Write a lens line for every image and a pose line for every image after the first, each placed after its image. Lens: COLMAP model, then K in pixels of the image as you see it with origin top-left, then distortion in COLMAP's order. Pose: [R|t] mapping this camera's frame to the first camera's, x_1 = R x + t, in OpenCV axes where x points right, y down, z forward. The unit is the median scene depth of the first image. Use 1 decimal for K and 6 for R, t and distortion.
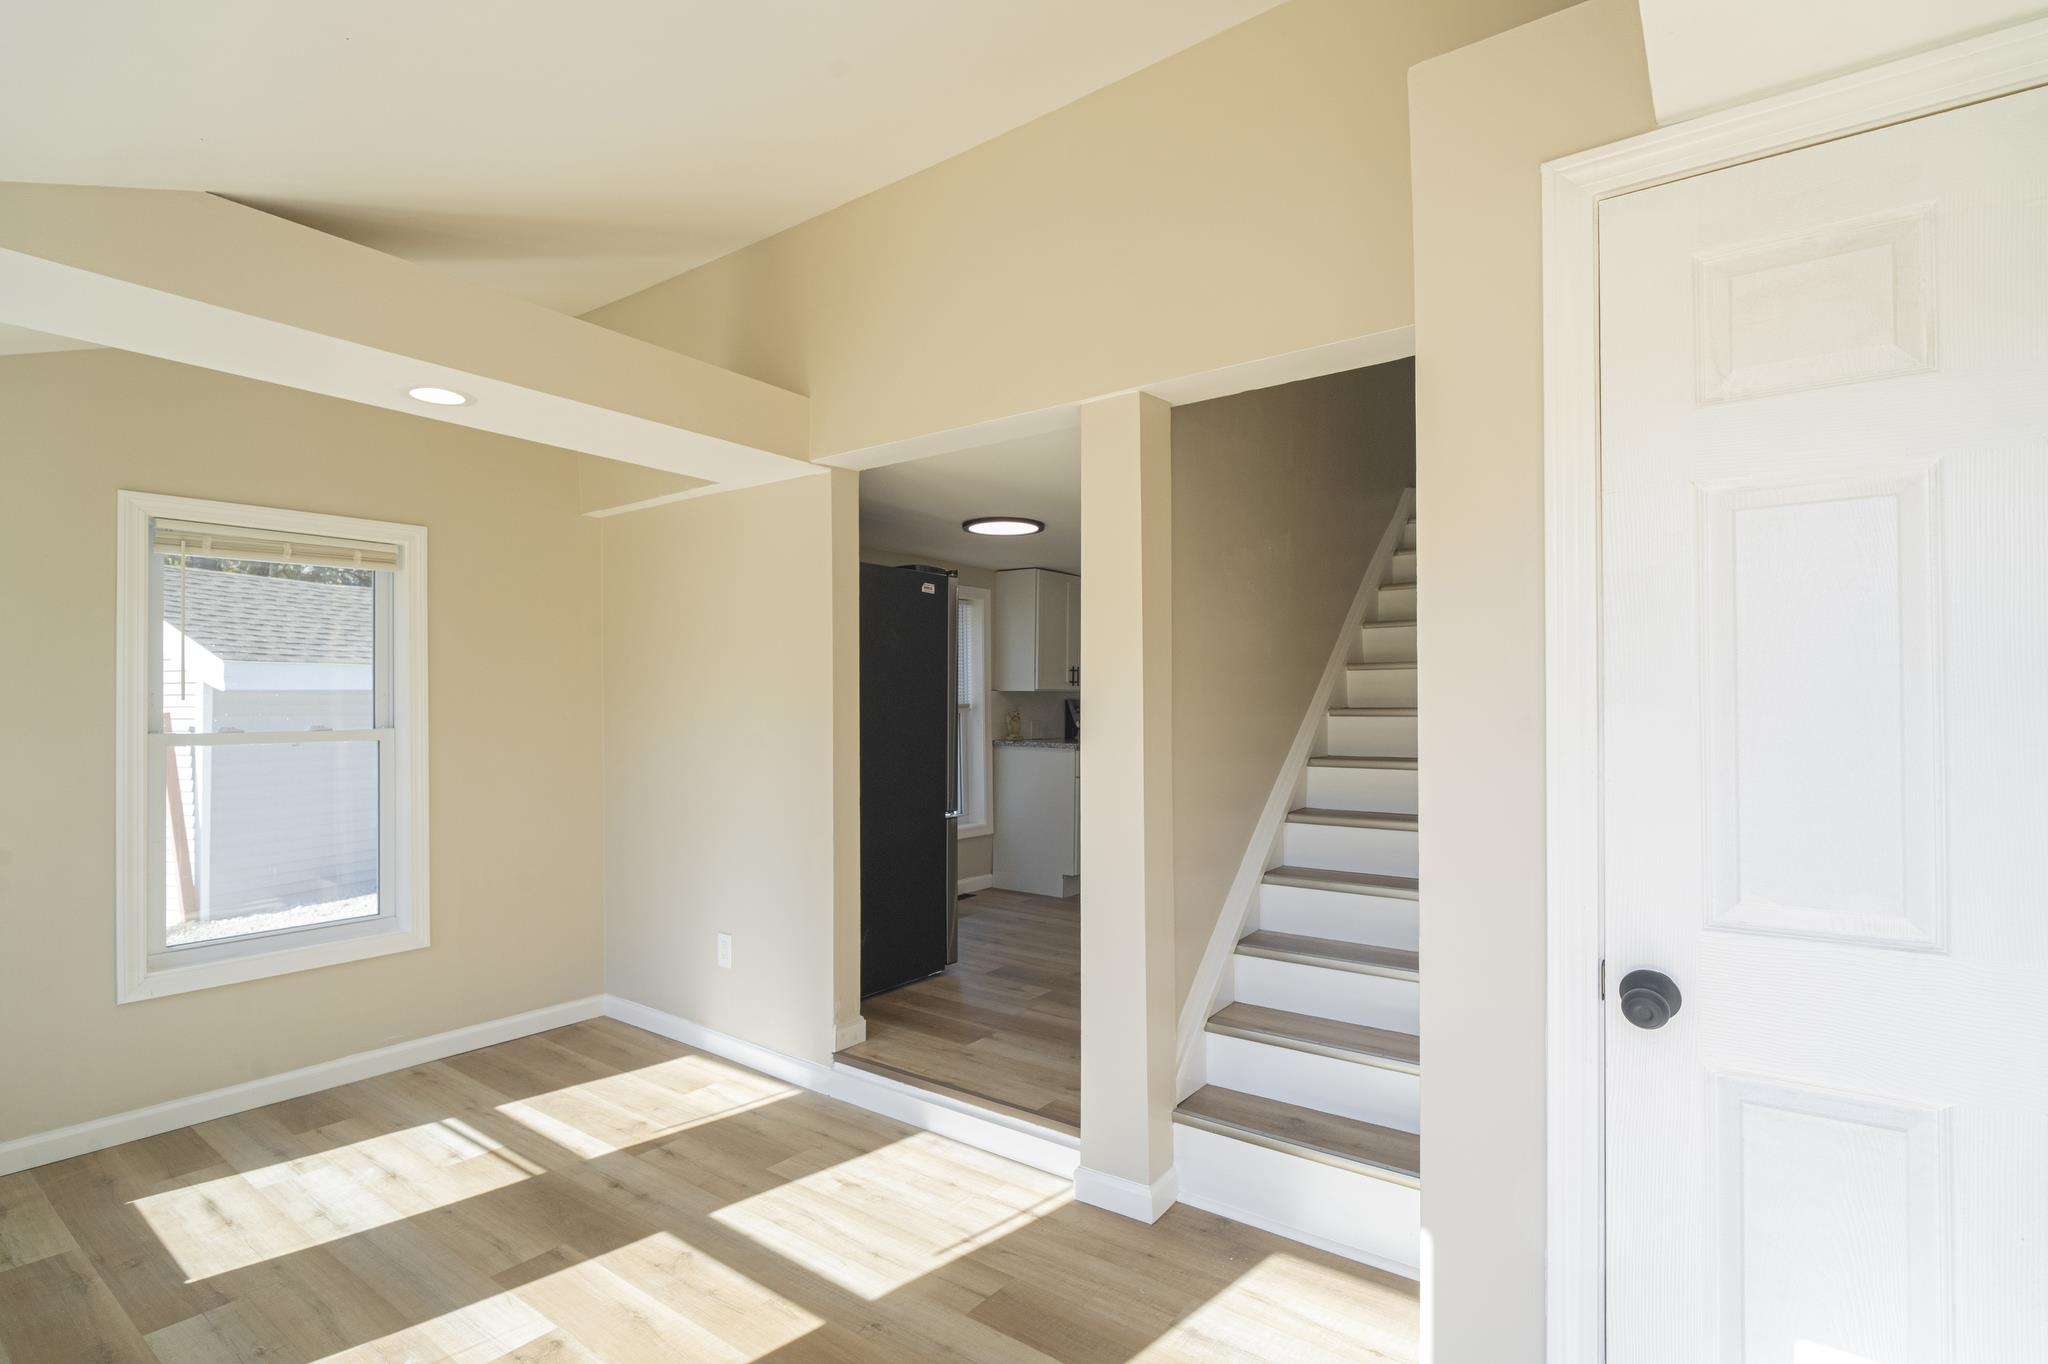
lens RADIAL K [[1007.9, 0, 1033.2], [0, 1007.9, 693.0], [0, 0, 1]] dist [0.004172, -0.005302]
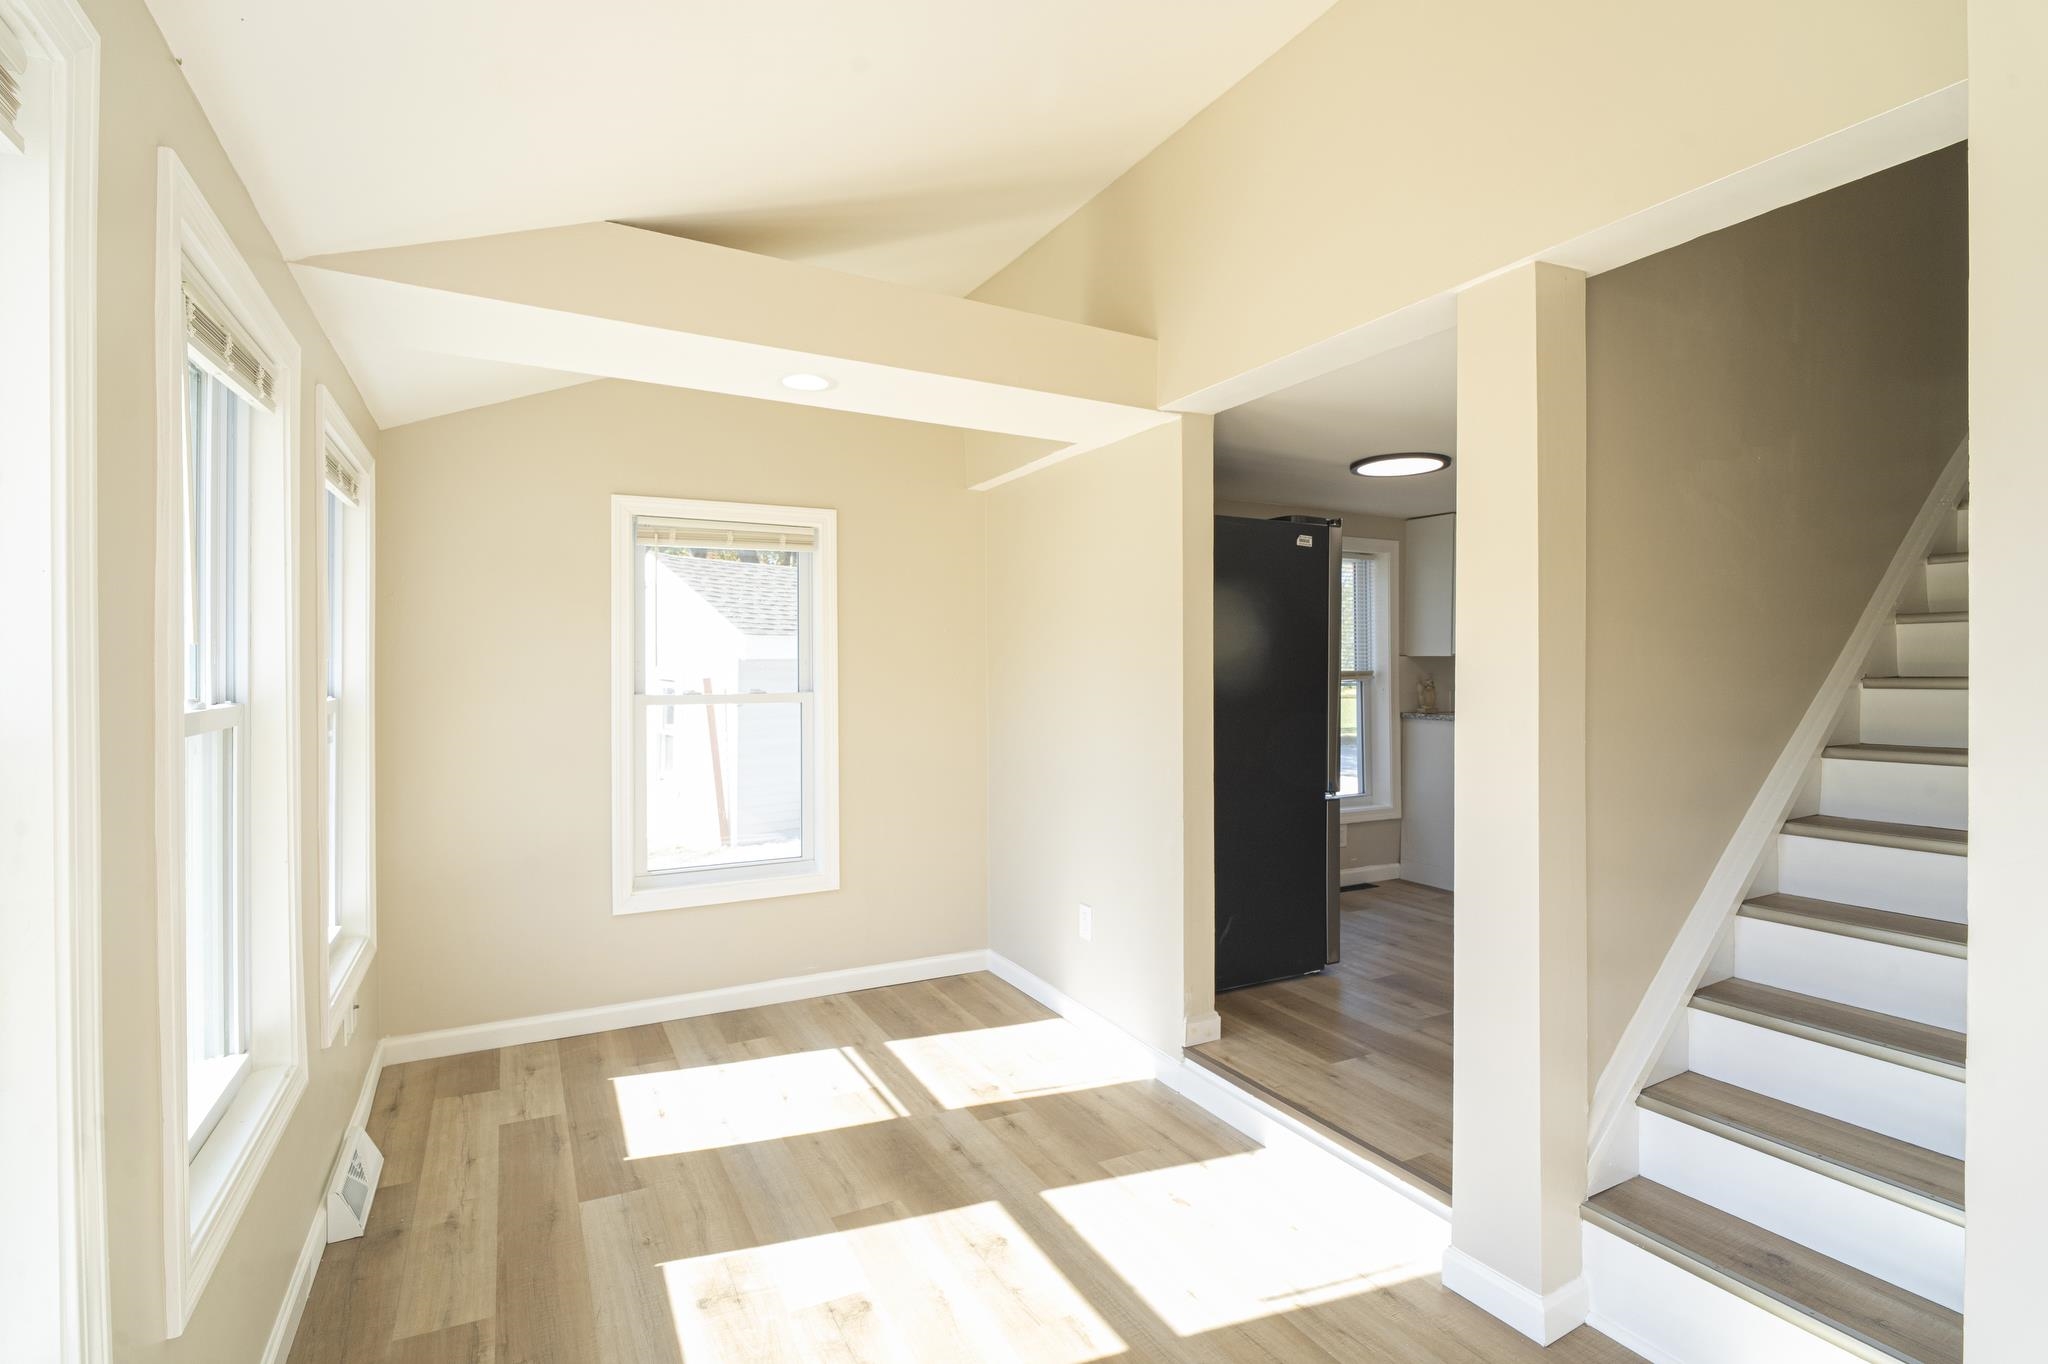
lens RADIAL K [[1007.9, 0, 1020.0], [0, 1007.9, 675.8], [0, 0, 1]] dist [0.004172, -0.005302]
pose [[0.904232, 0.003017, -0.427032, 0.061649], [0.003634, 0.999884, 0.014759, 0.001625], [0.427027, -0.014898, 0.904116, 0.105372]]
